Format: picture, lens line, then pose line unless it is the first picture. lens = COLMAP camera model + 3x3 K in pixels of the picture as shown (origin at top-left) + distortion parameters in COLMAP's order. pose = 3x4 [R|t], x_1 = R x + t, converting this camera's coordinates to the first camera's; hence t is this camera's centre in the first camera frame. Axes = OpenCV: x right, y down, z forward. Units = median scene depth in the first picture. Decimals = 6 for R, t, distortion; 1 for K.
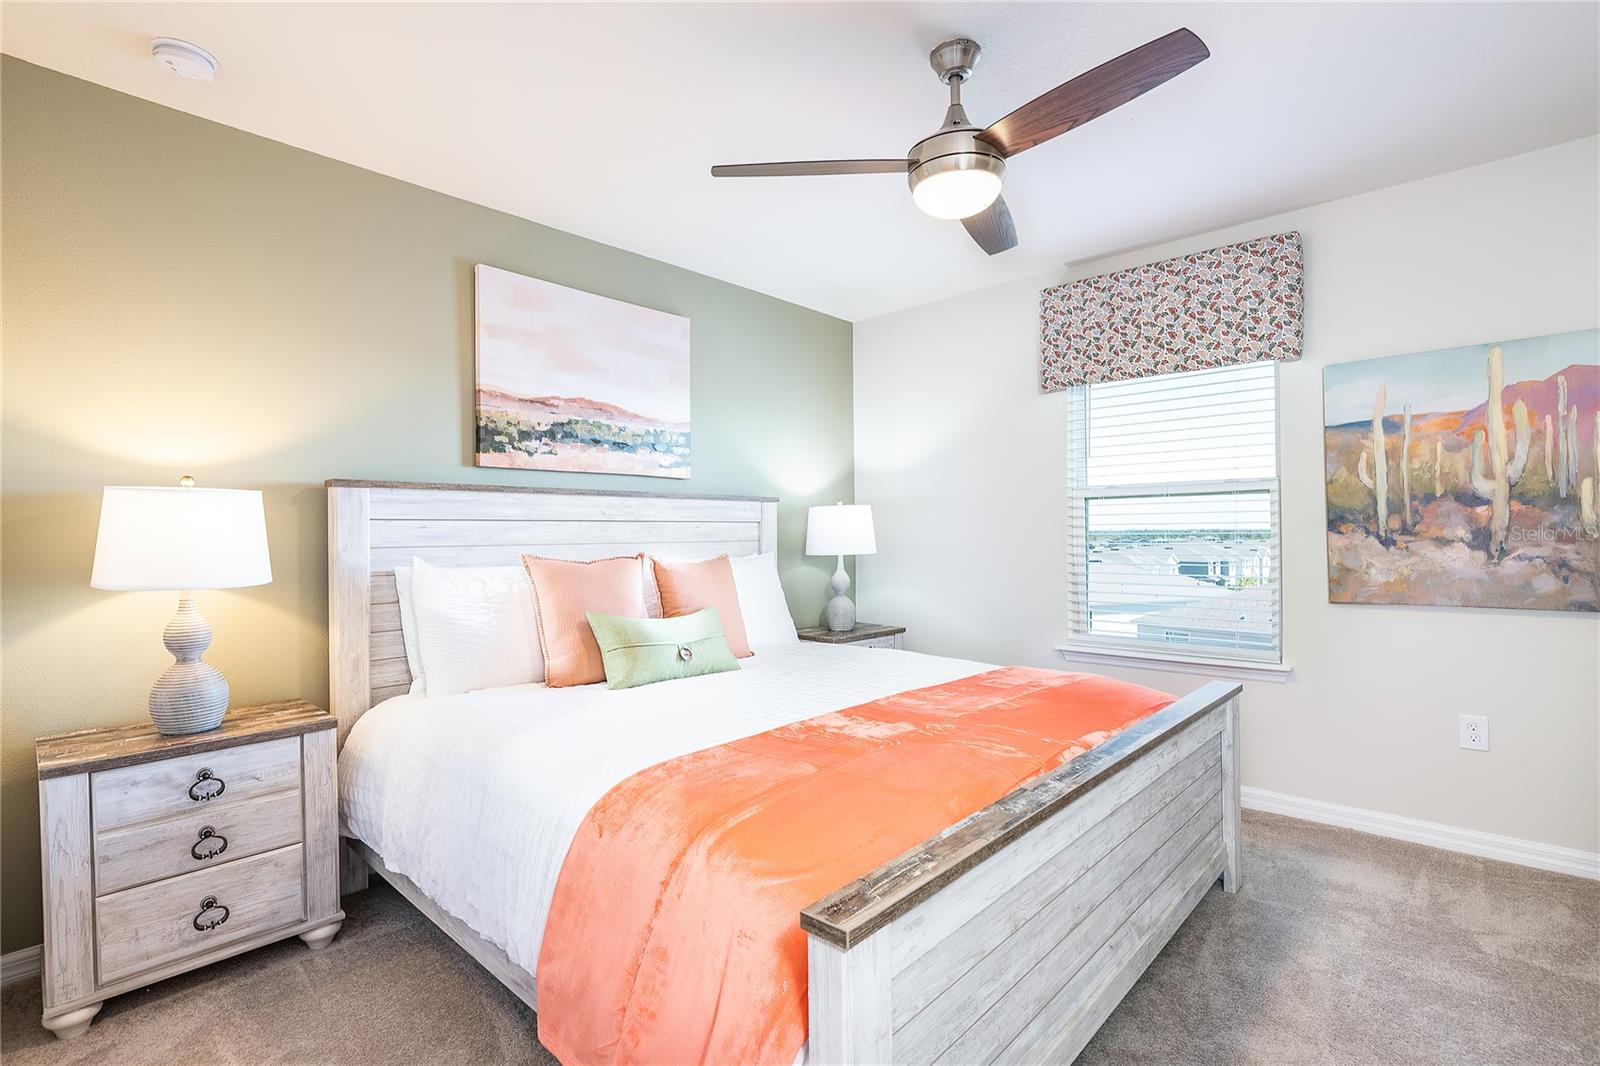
lens RADIAL K [[772.9, 0, 797.4], [0, 772.9, 537.6], [0, 0, 1]] dist [0.005506, 0.000102]
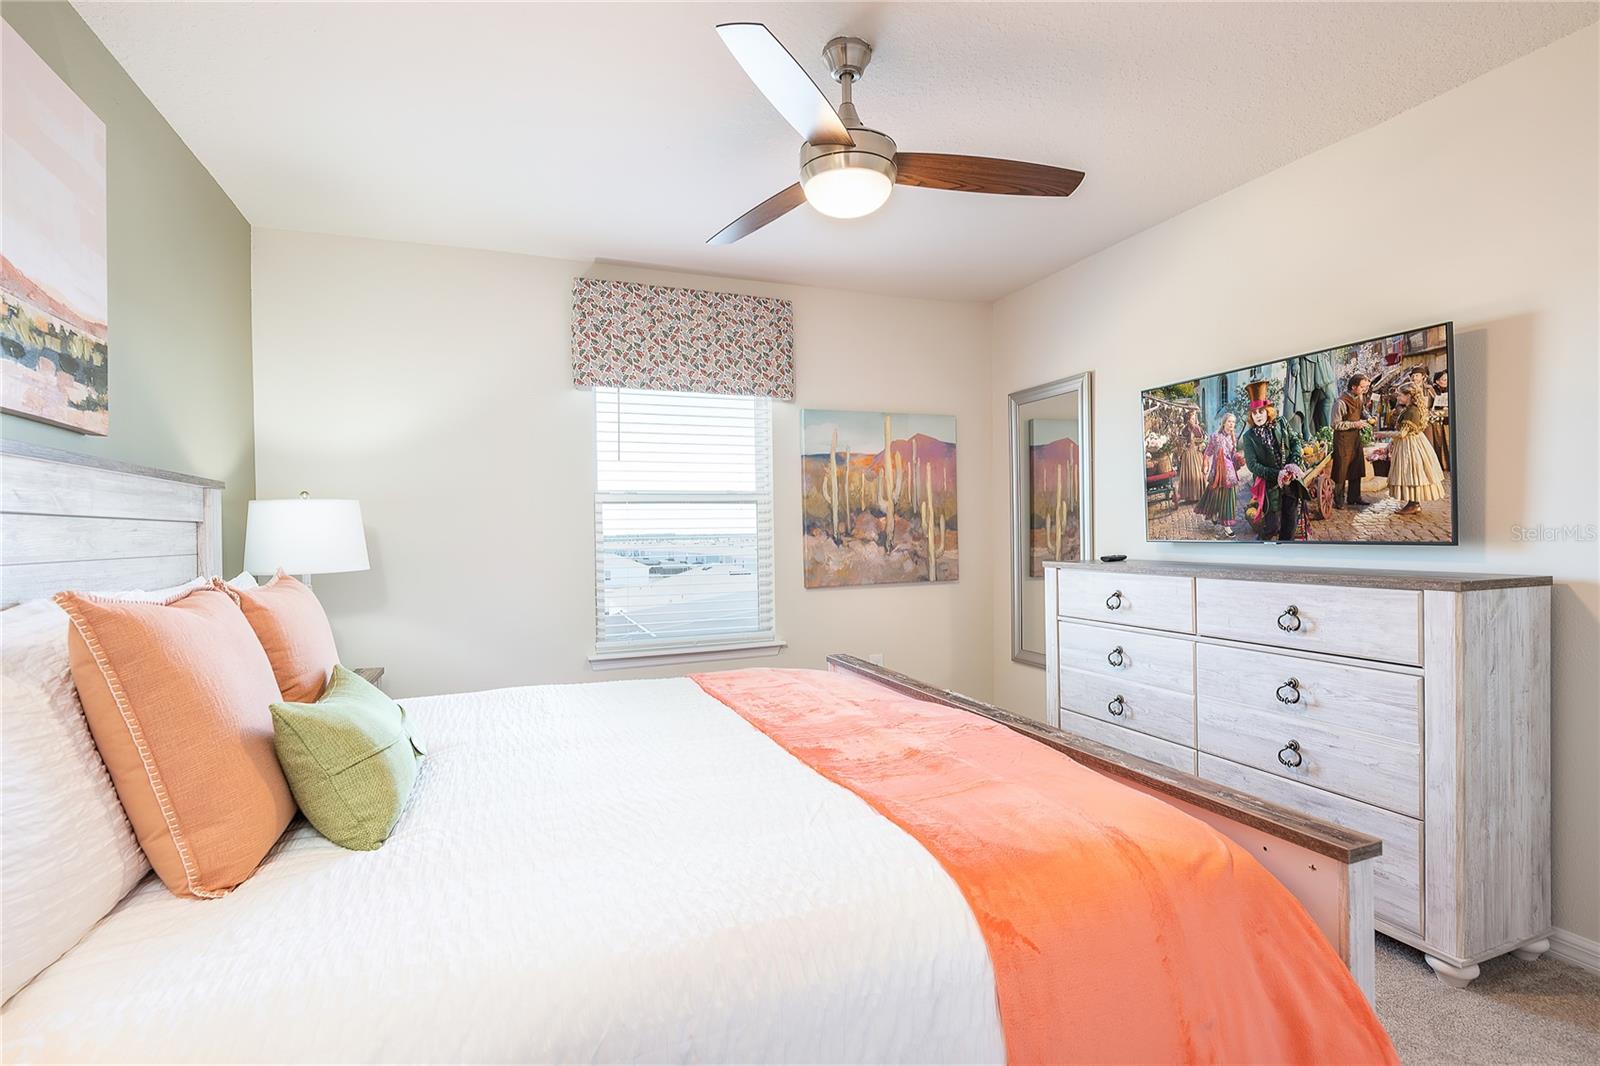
lens RADIAL K [[772.9, 0, 787.4], [0, 772.9, 534.5], [0, 0, 1]] dist [0.005506, 0.000102]
pose [[0.422880, 0.000405, 0.906186, -0.538970], [0.017968, 0.999800, -0.008832, 0.003129], [-0.906008, 0.020018, 0.422788, 0.487090]]
